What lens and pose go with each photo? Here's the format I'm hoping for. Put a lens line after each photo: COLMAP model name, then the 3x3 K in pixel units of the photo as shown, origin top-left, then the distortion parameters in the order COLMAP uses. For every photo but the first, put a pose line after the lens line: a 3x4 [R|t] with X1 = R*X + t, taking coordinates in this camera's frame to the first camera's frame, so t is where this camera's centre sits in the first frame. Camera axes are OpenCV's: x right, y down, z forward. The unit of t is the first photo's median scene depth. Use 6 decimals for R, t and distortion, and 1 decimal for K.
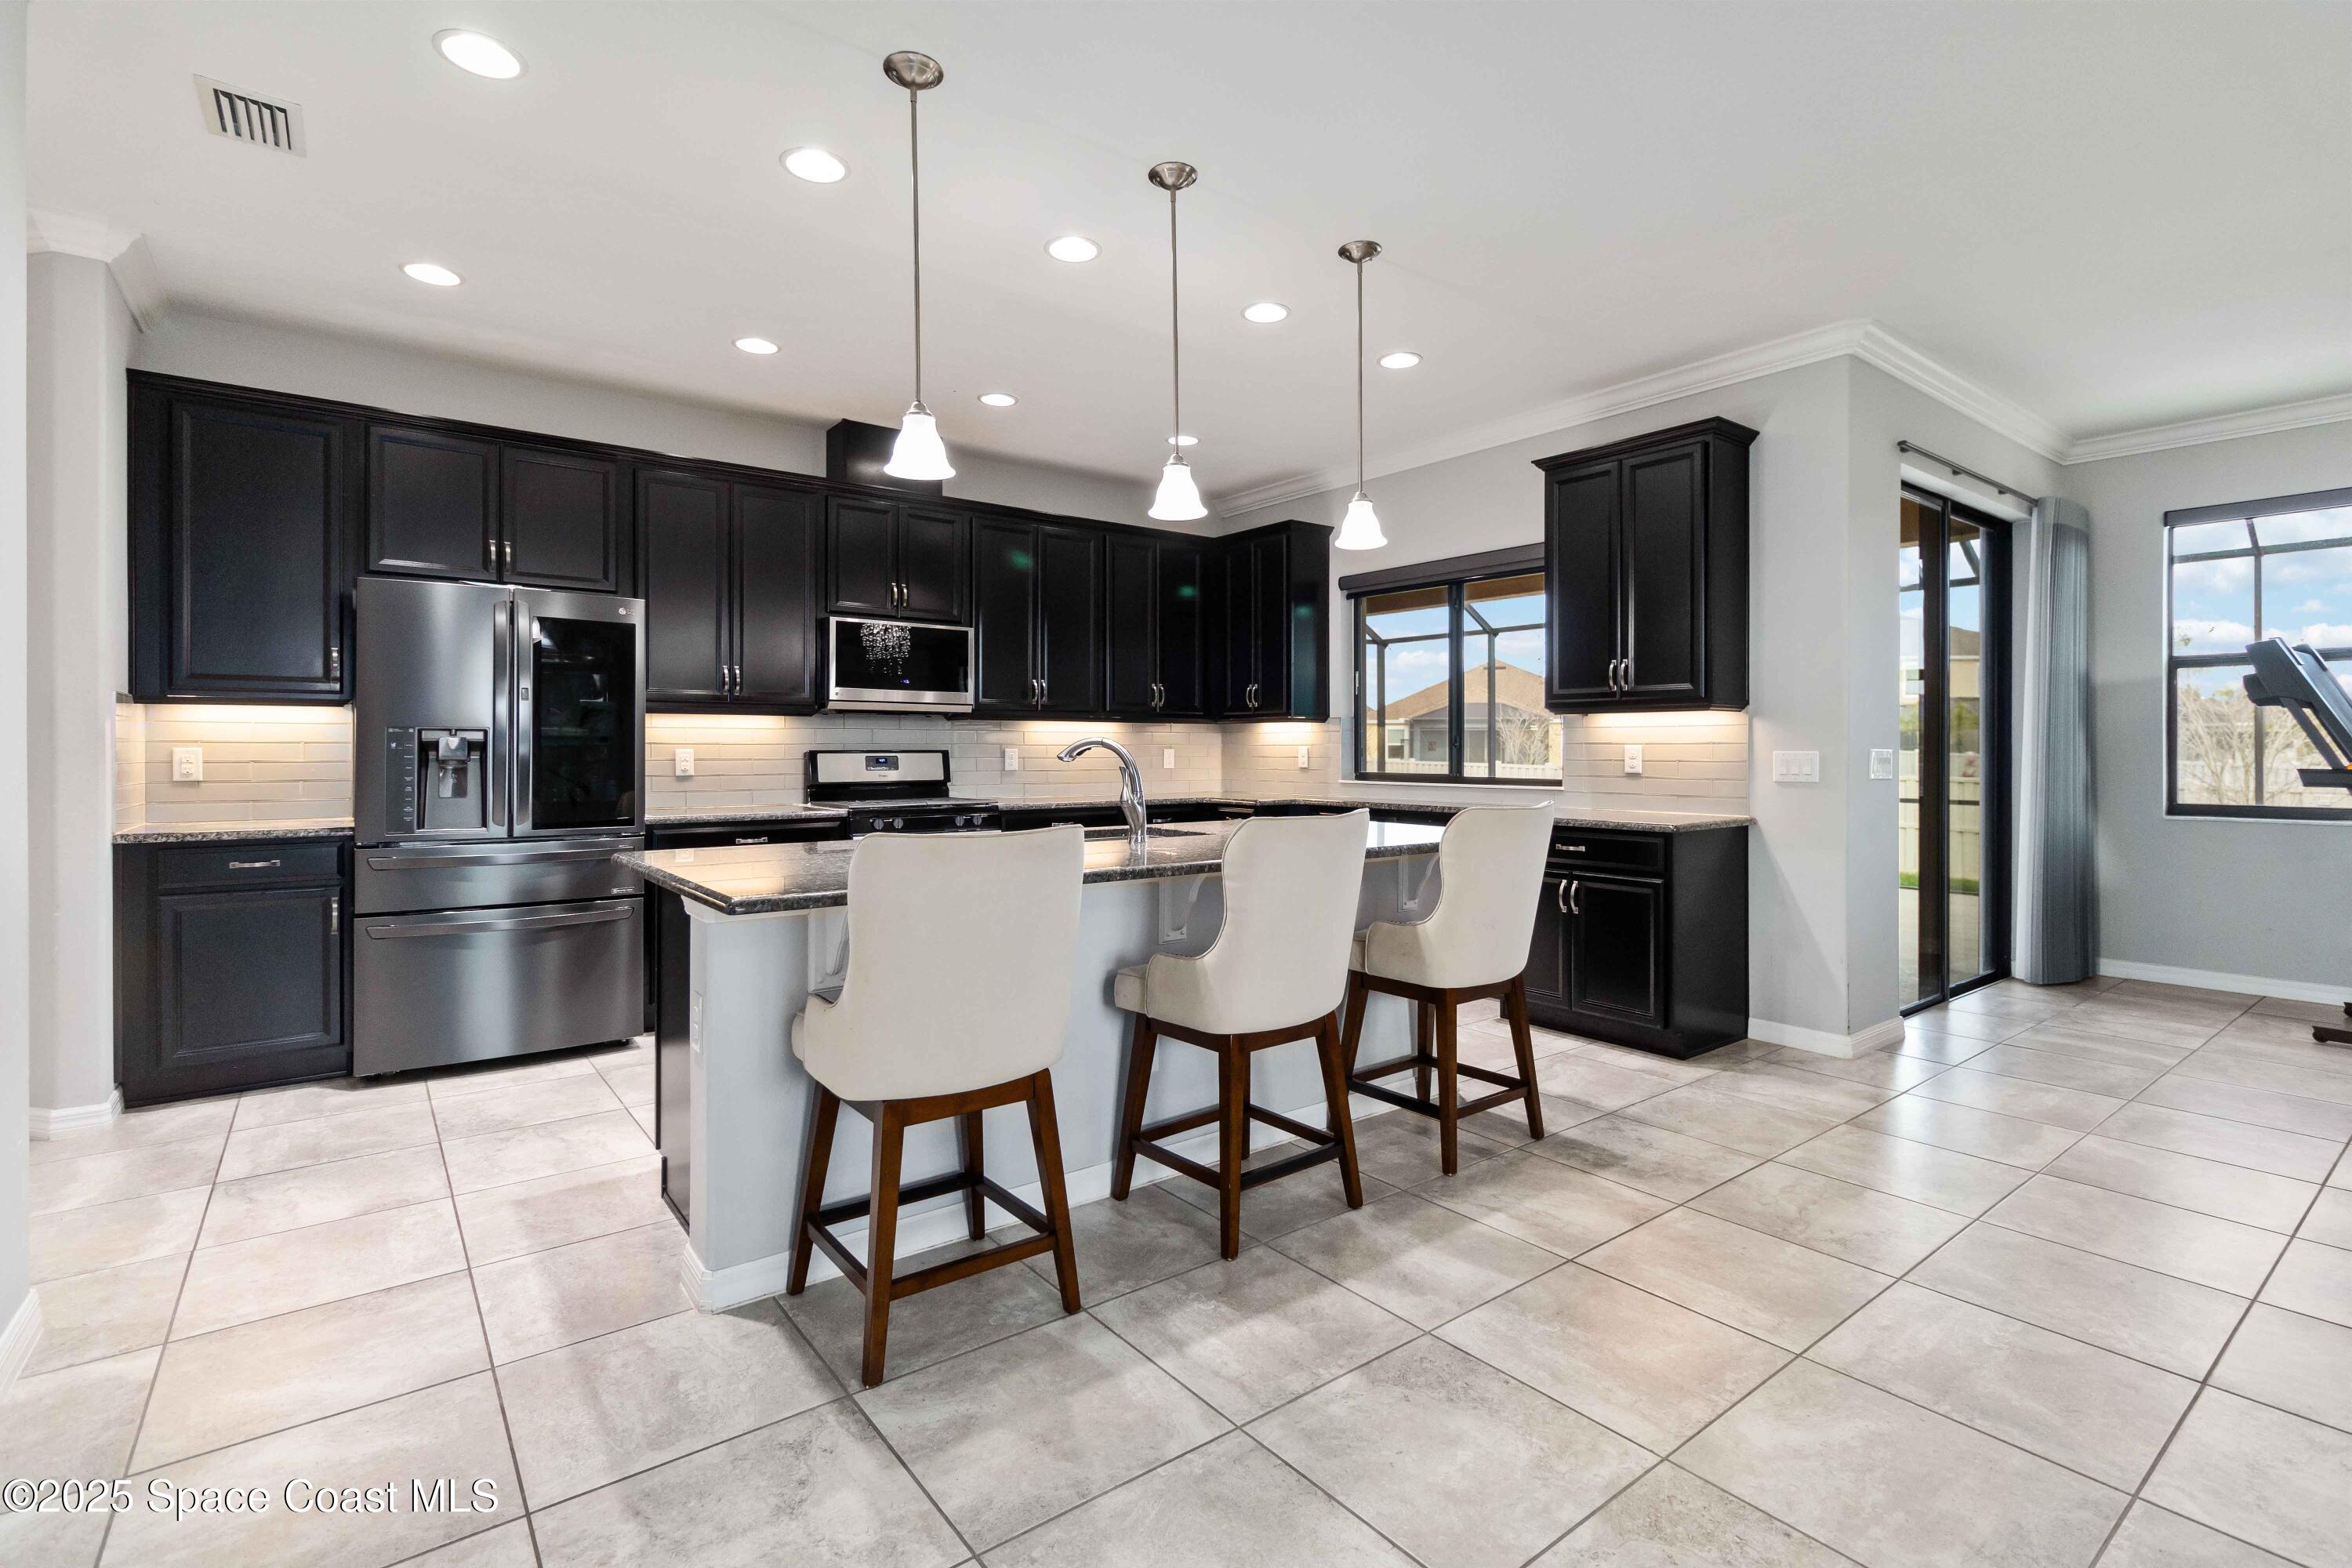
lens RADIAL K [[1093.0, 0, 1190.1], [0, 1093.0, 742.0], [0, 0, 1]] dist [-0.002713, 0.000082]
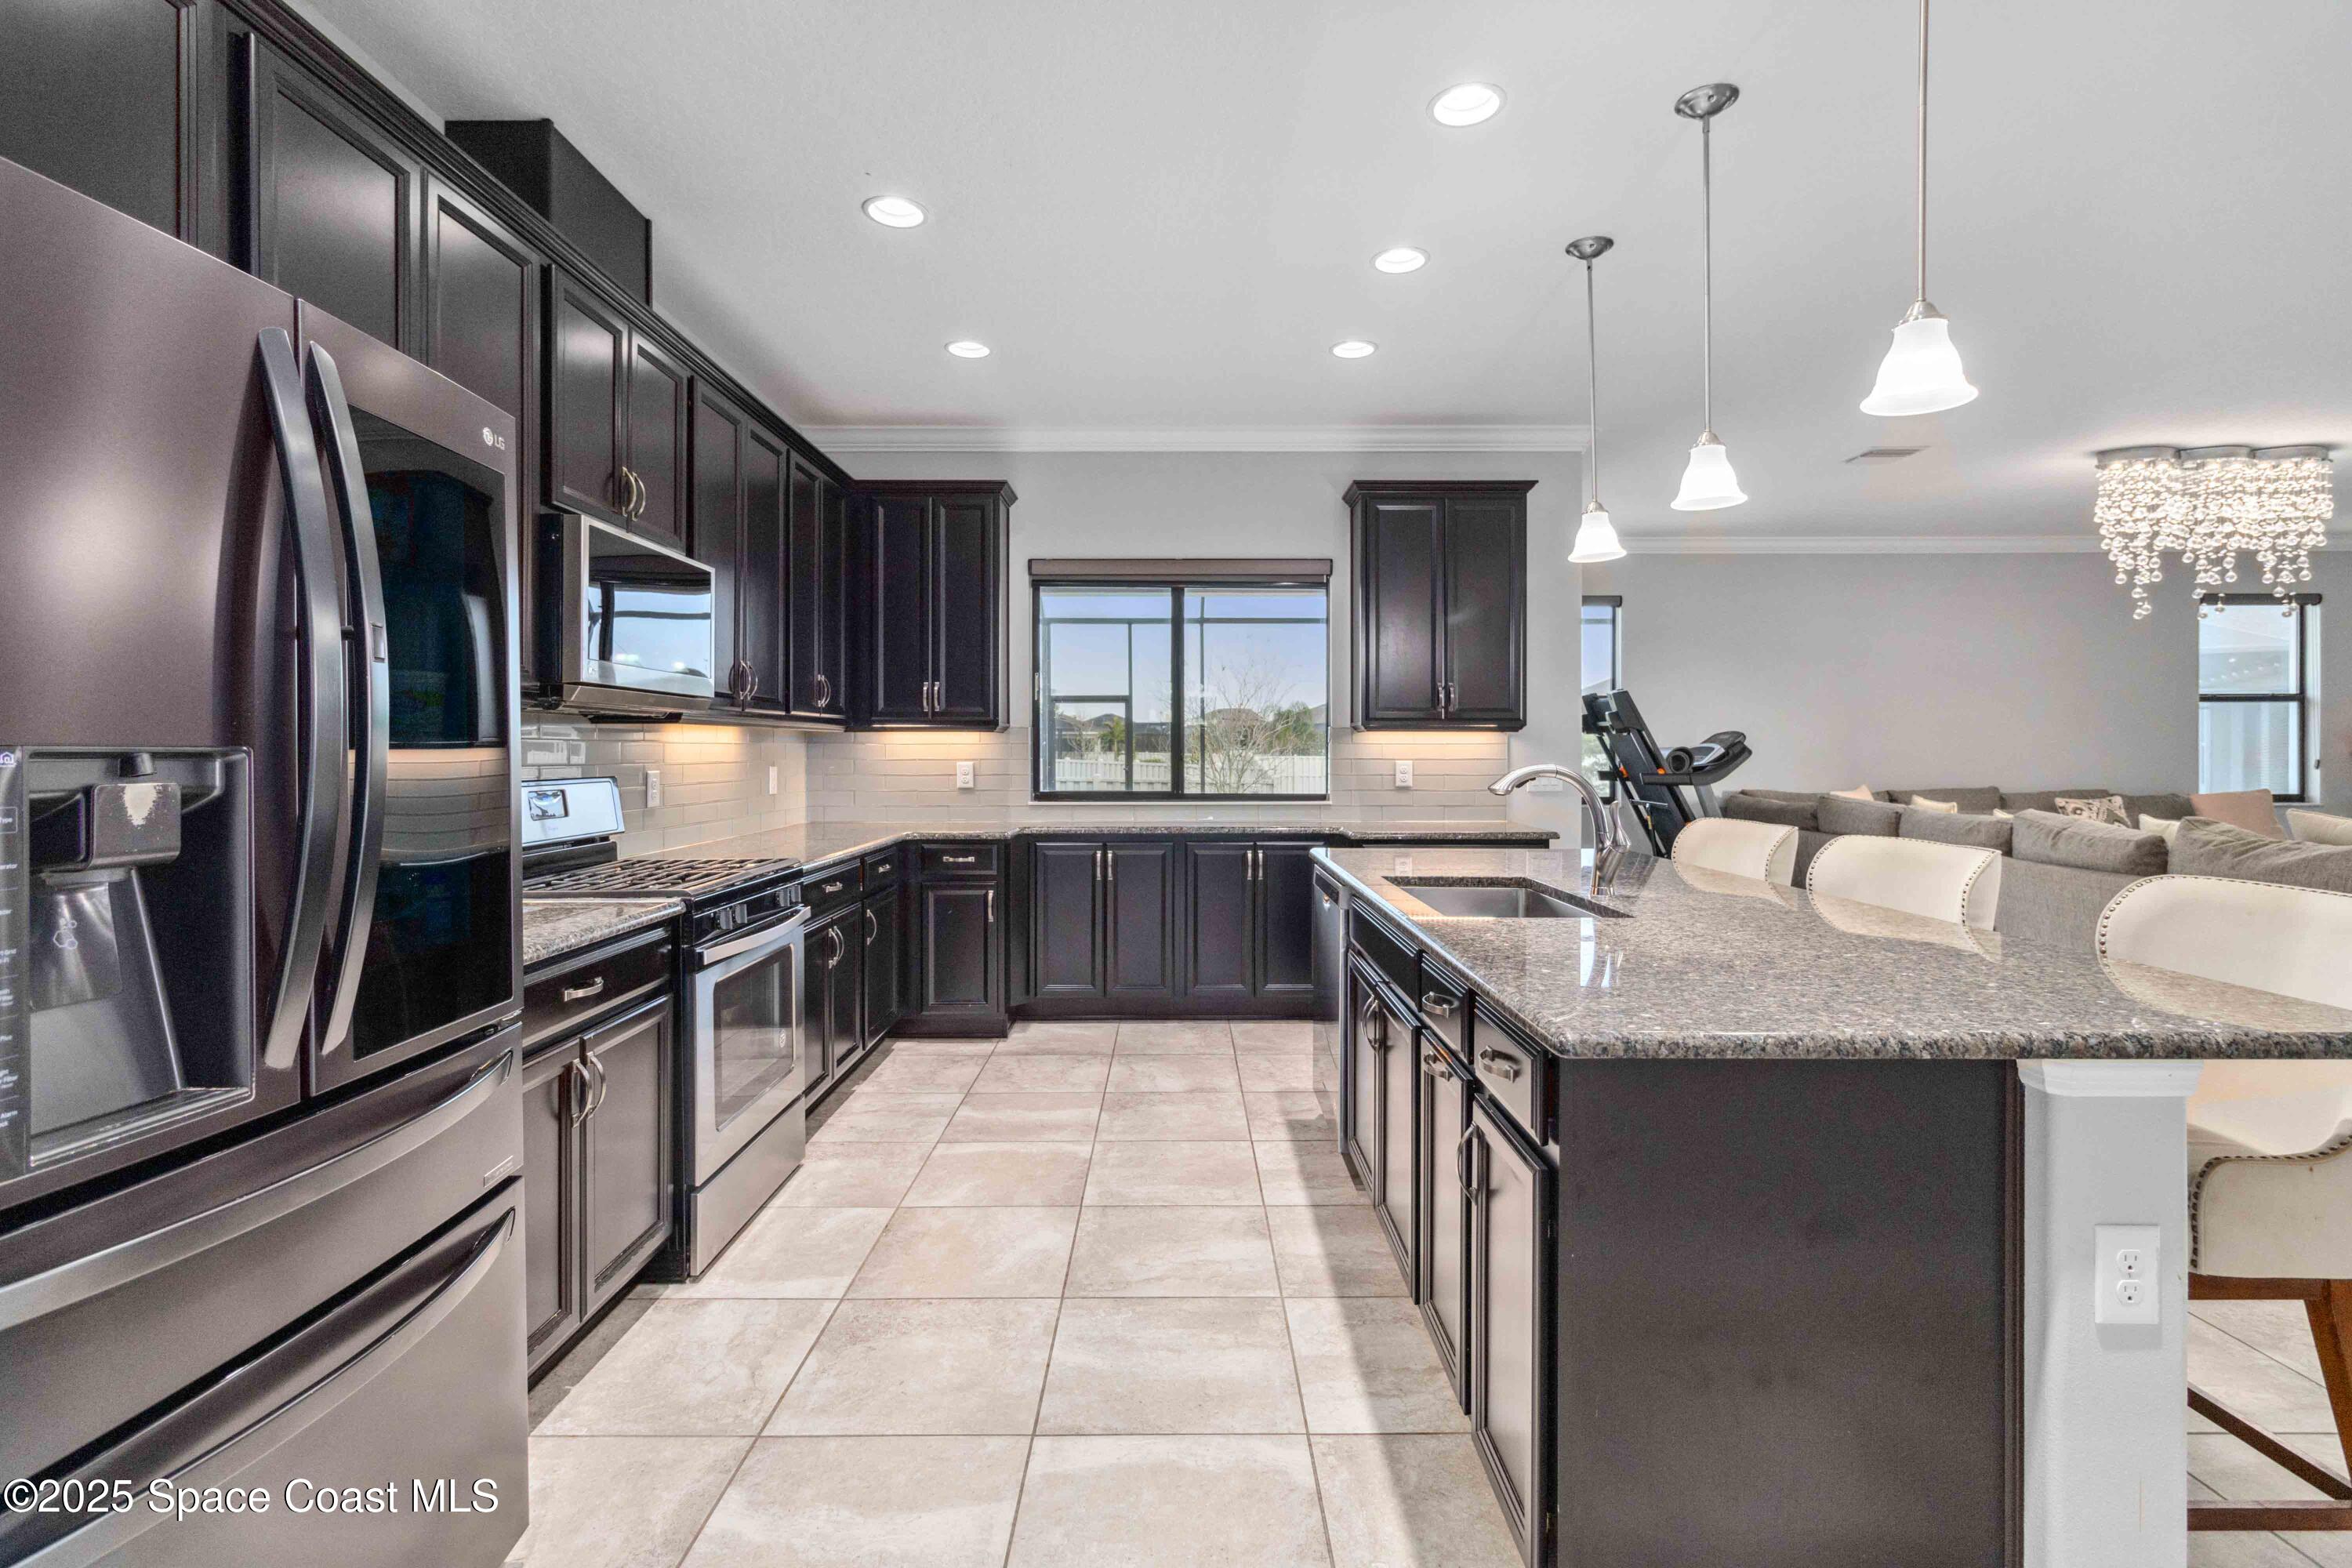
lens RADIAL K [[1093.0, 0, 1165.4], [0, 1093.0, 746.7], [0, 0, 1]] dist [-0.002713, 0.000082]
pose [[0.613399, 0.000695, 0.789773, -0.595194], [-0.003556, 0.999992, 0.001882, -0.012284], [-0.789765, -0.003963, 0.613397, 0.517142]]
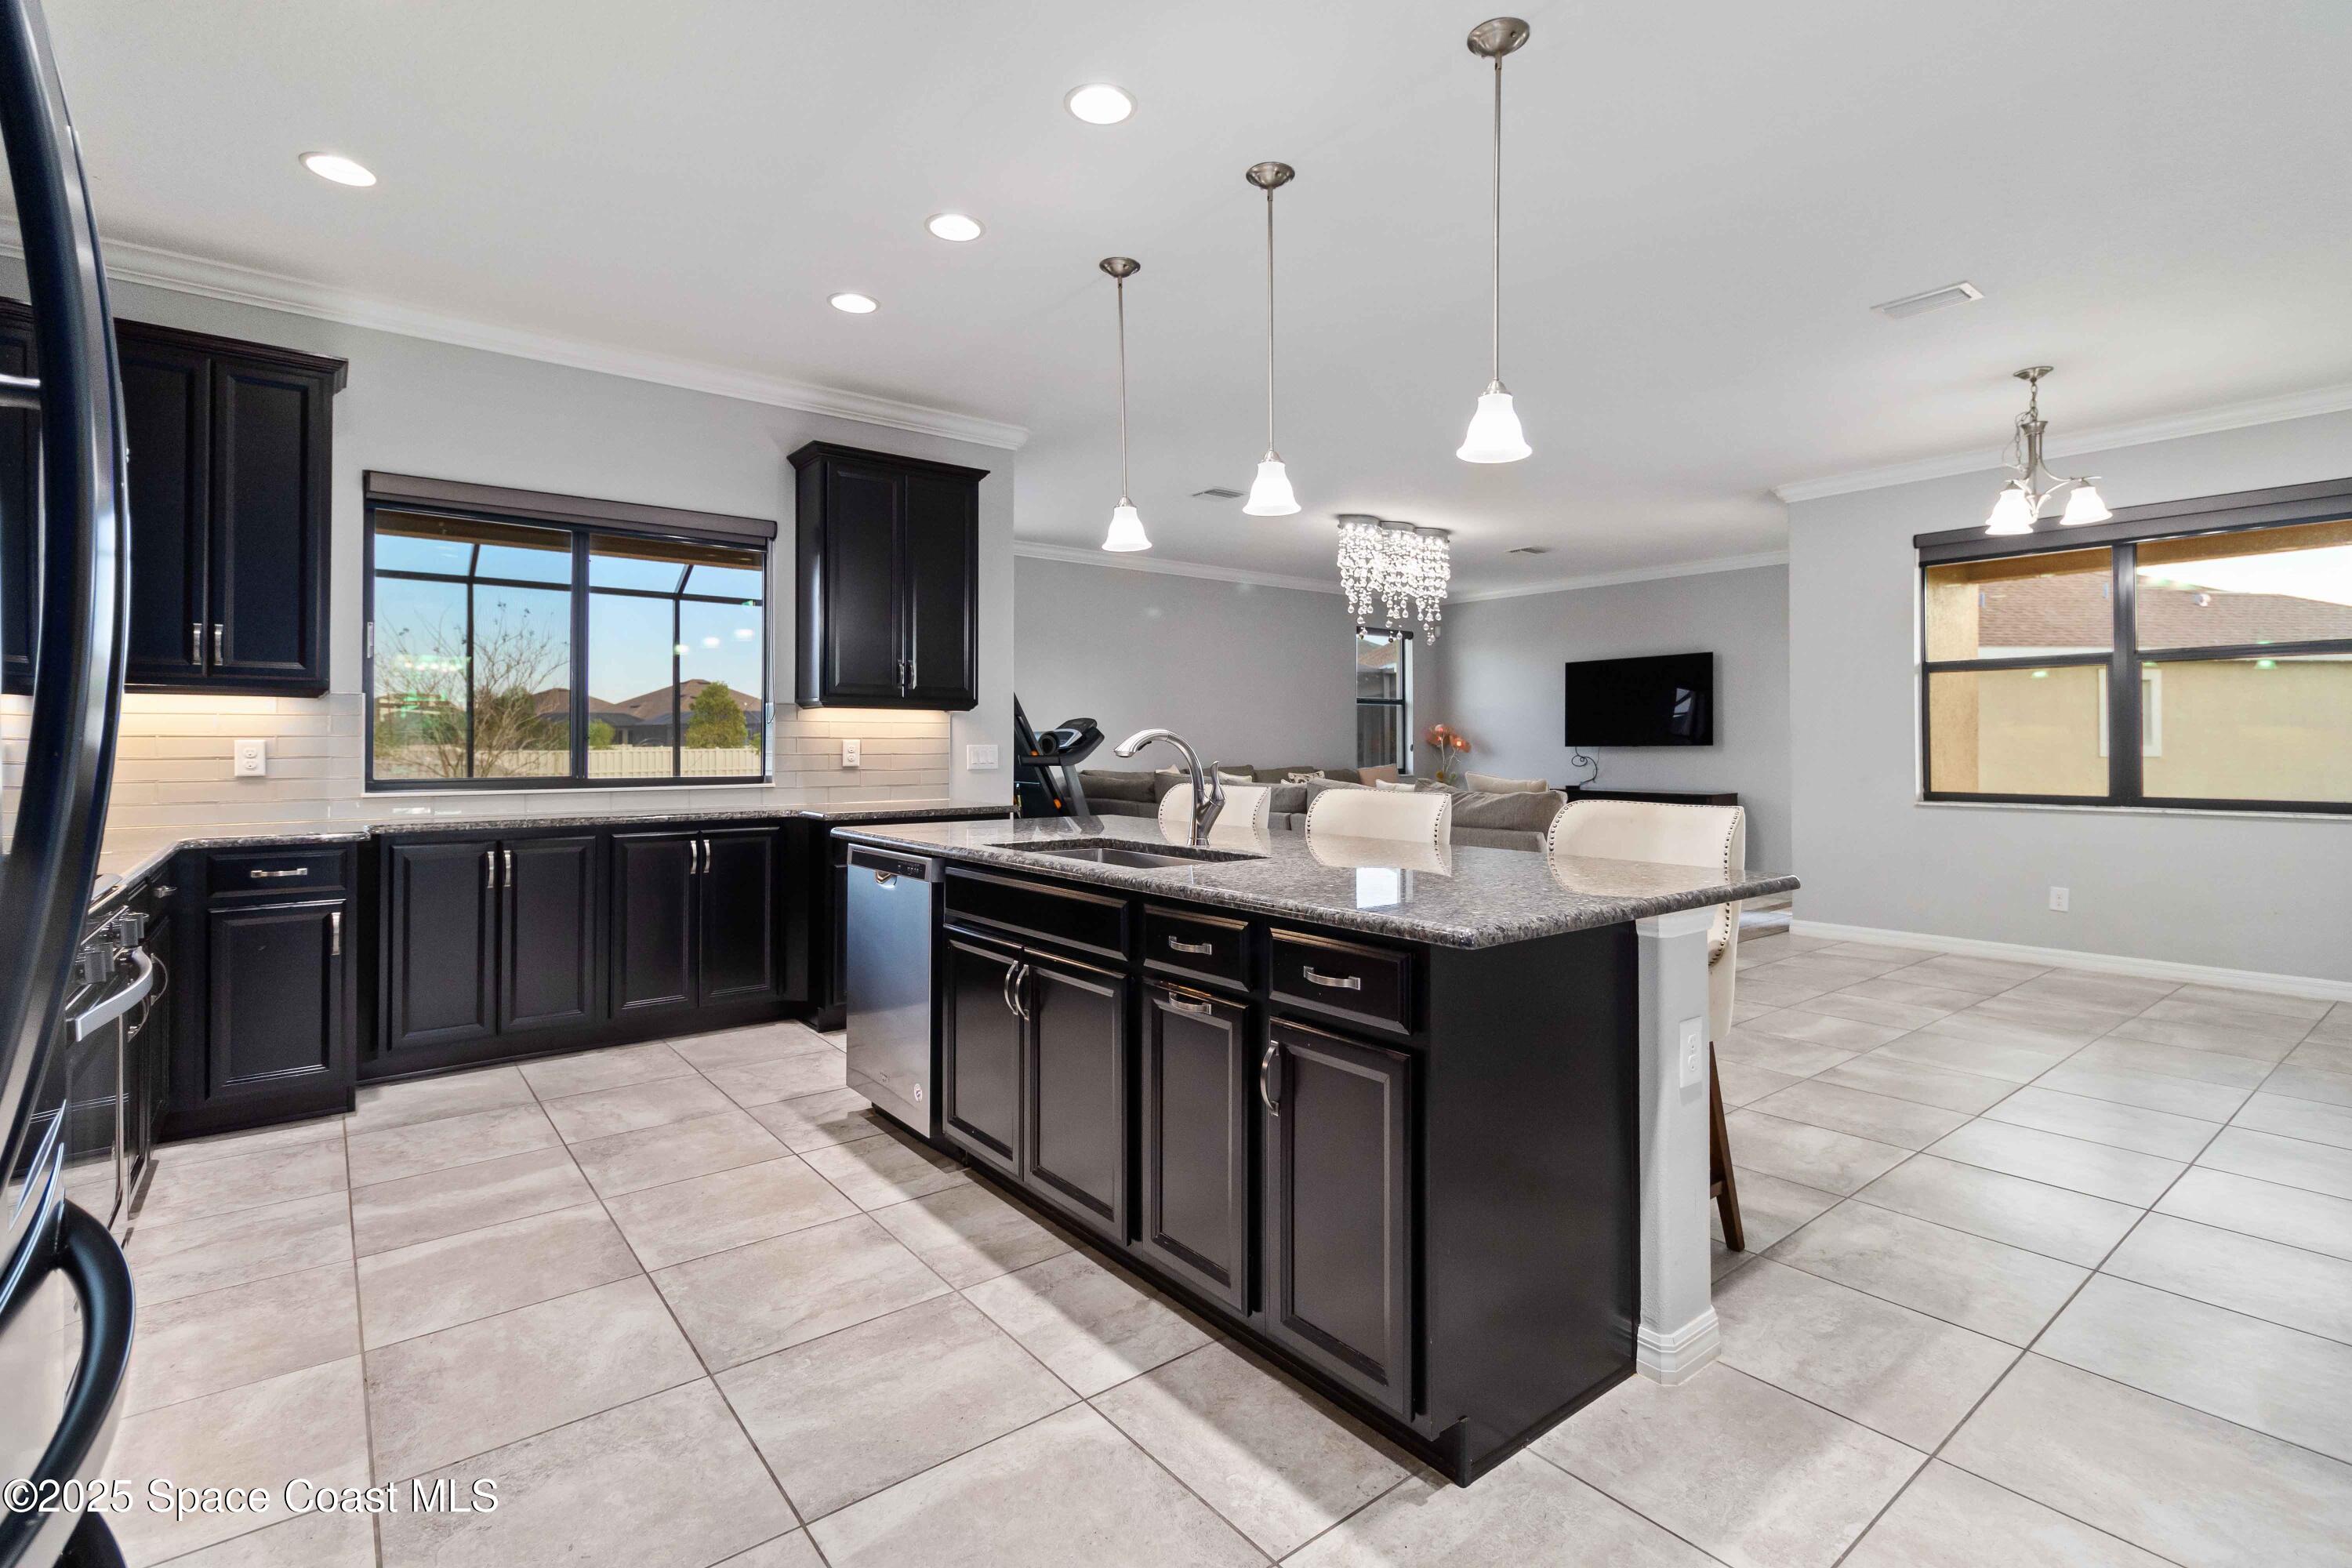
lens RADIAL K [[1093.0, 0, 1192.0], [0, 1093.0, 728.1], [0, 0, 1]] dist [-0.002713, 0.000082]
pose [[-0.014600, 0.012899, 0.999810, -0.642093], [-0.006673, 0.999893, -0.012998, 0.003173], [-0.999871, -0.006862, -0.014513, 0.684186]]
